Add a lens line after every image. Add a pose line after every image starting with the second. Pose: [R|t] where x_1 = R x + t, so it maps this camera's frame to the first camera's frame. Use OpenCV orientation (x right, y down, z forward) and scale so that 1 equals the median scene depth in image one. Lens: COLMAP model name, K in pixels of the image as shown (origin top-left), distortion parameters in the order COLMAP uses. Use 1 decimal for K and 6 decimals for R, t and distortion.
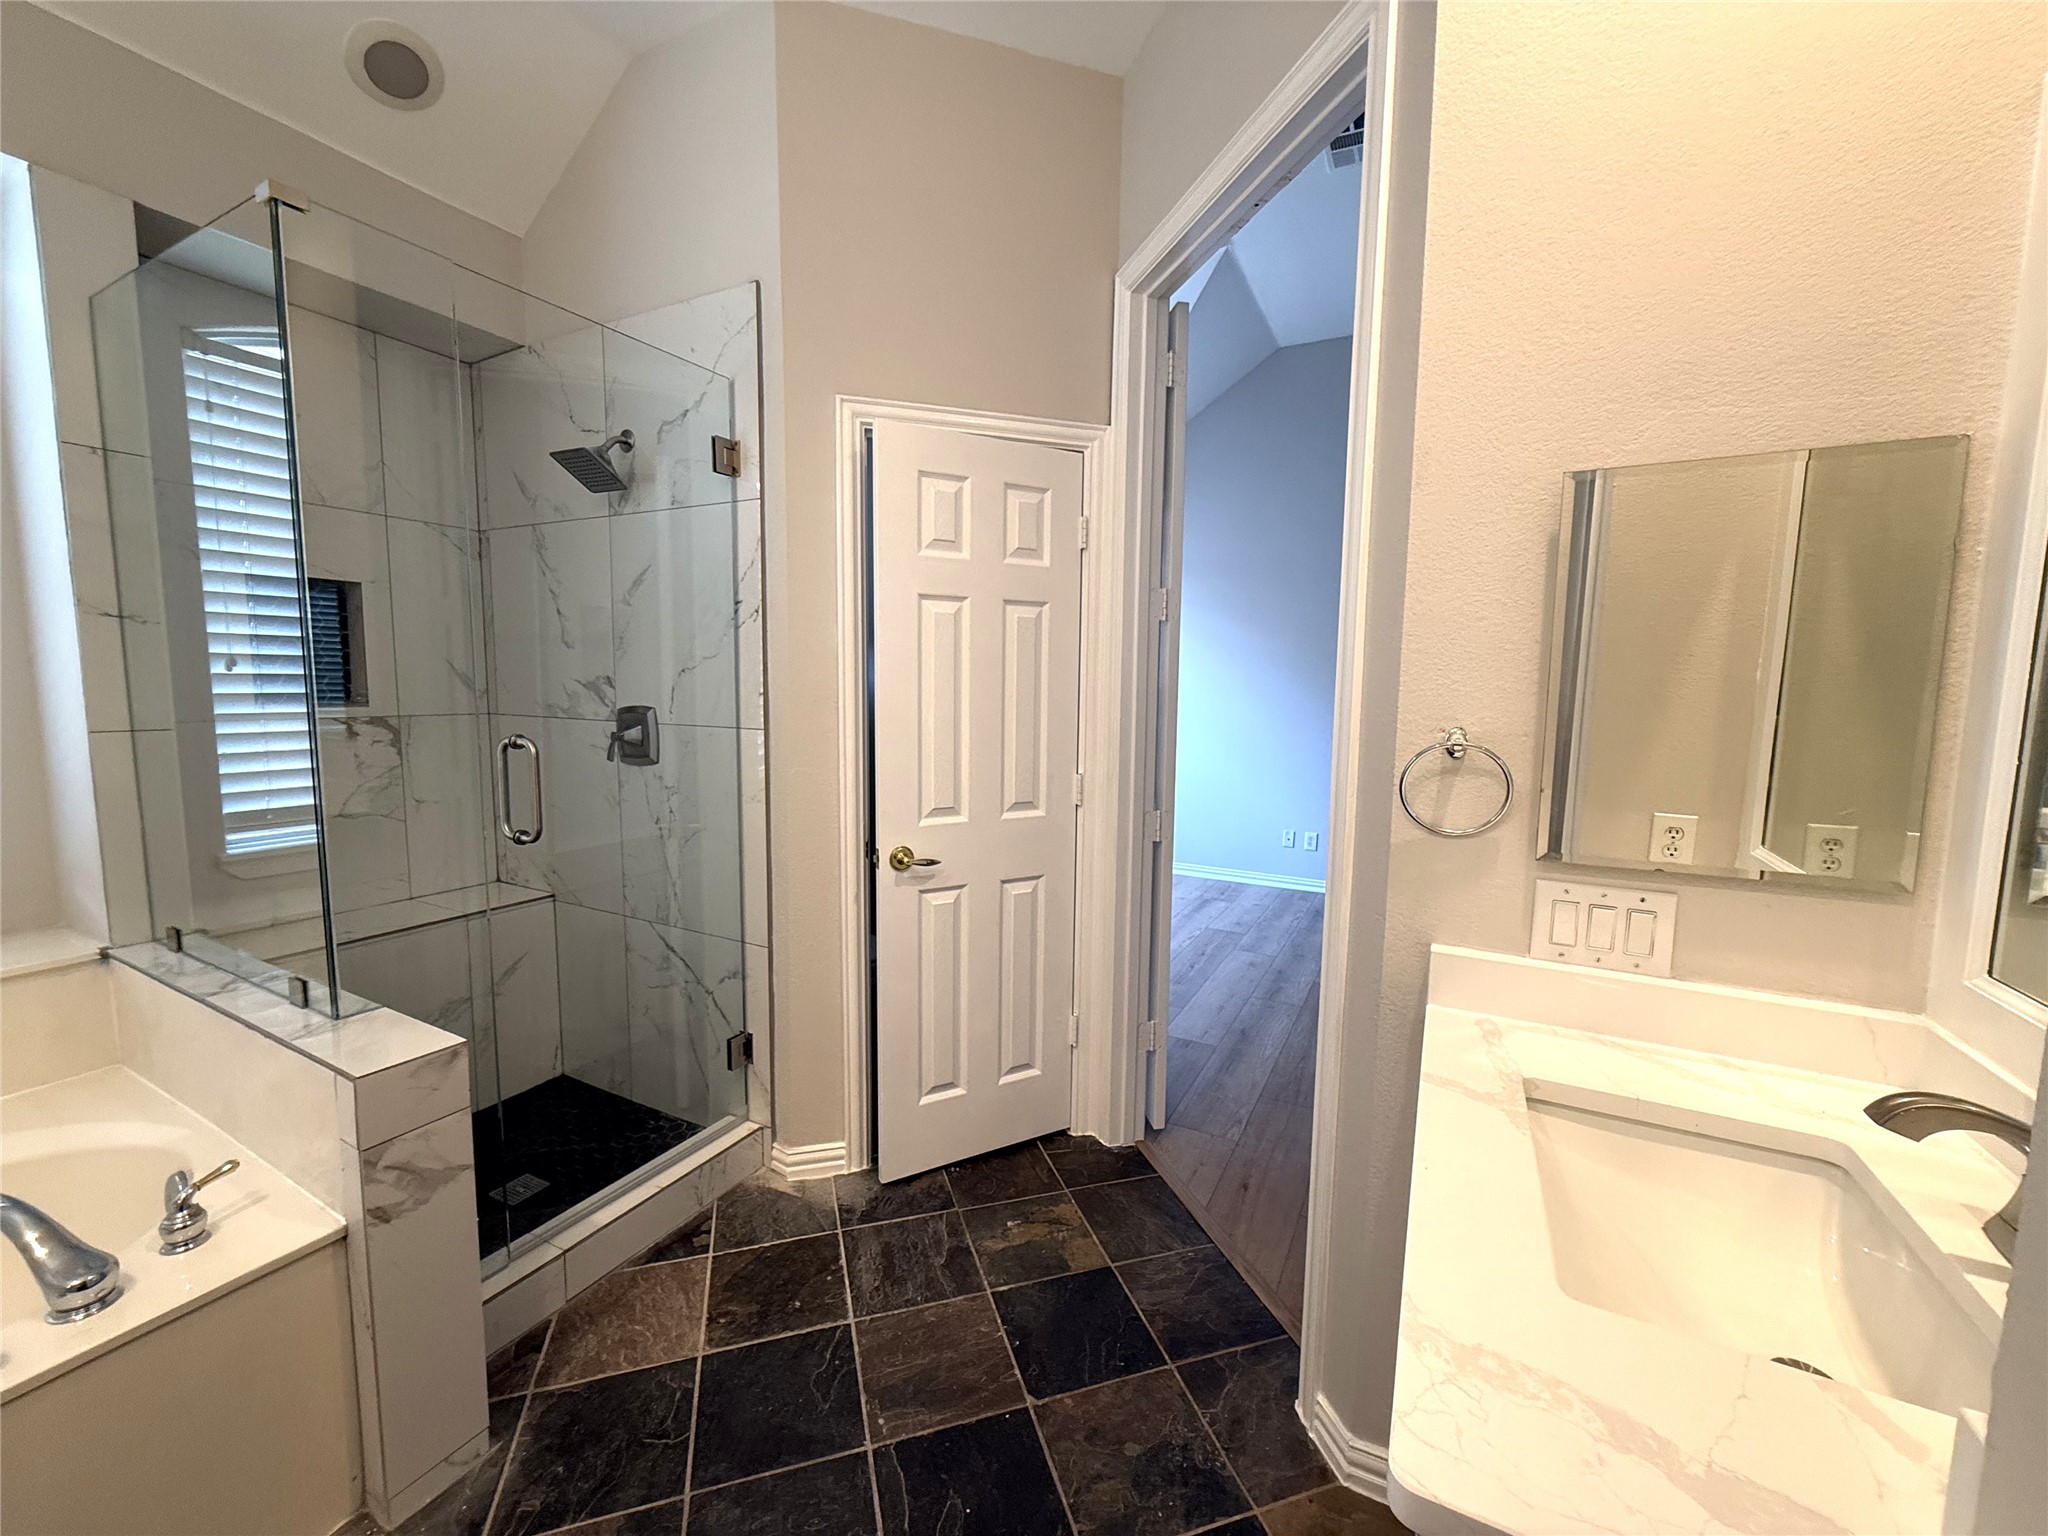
lens RADIAL K [[818.8, 0, 1015.0], [0, 818.8, 764.6], [0, 0, 1]] dist [0.003841, -0.000811]
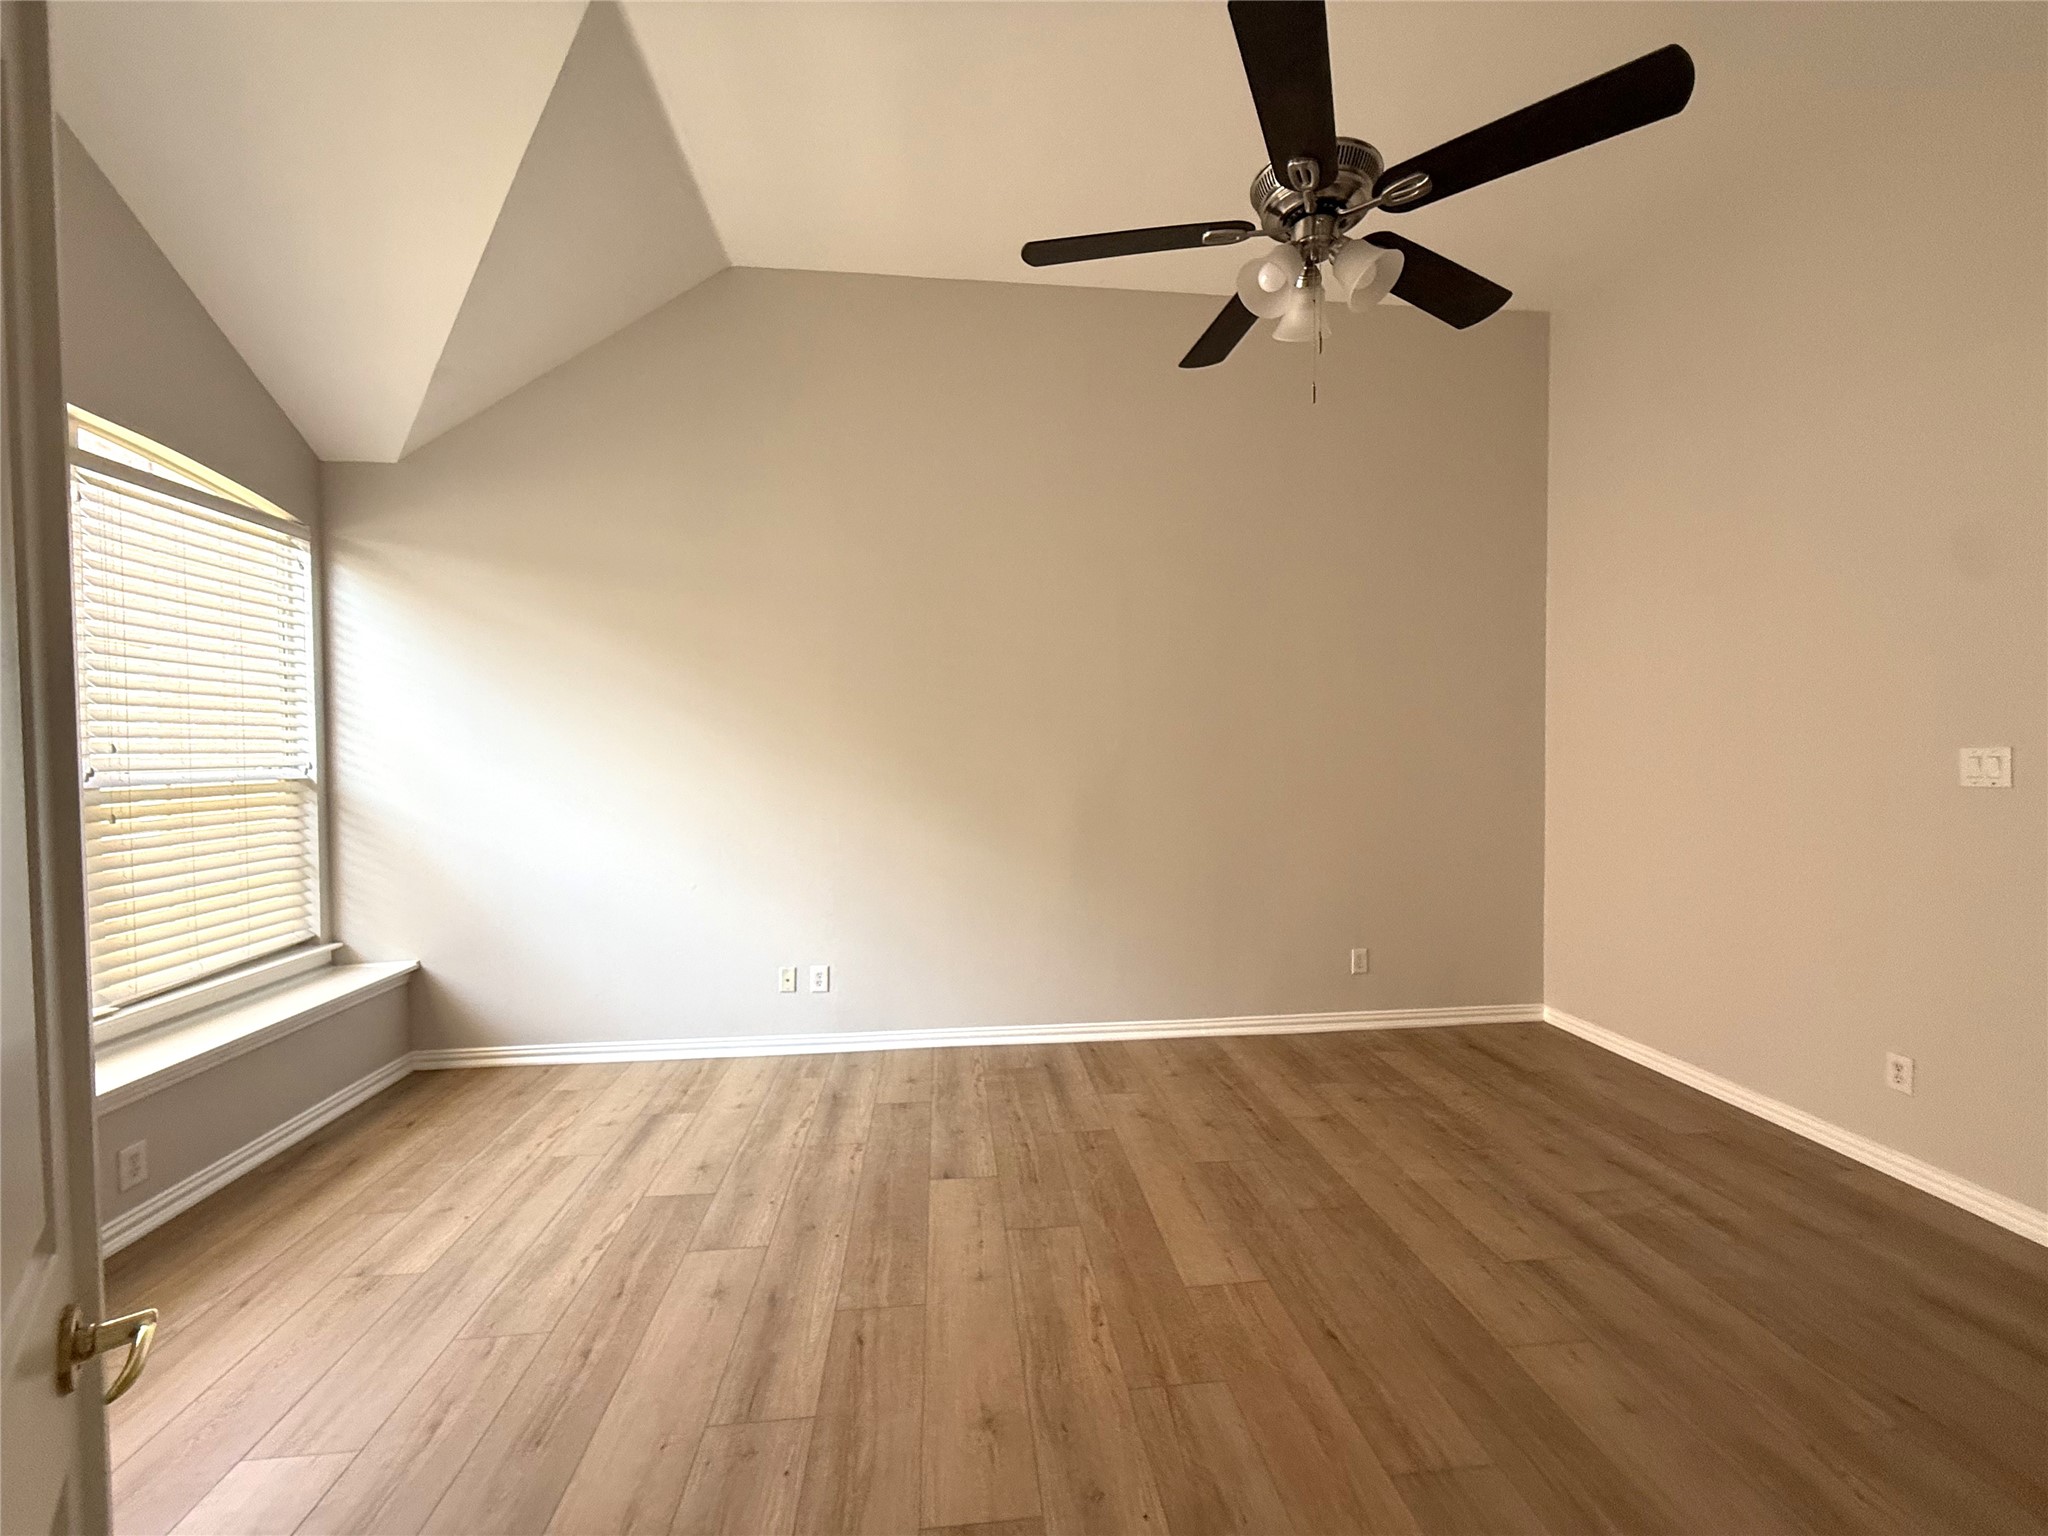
lens RADIAL K [[818.8, 0, 1021.5], [0, 818.8, 769.7], [0, 0, 1]] dist [0.003841, -0.000811]
pose [[0.829293, -0.026468, 0.558186, 0.134483], [0.070281, 0.995886, -0.057193, -0.032365], [-0.554376, 0.086660, 0.827742, 0.353460]]
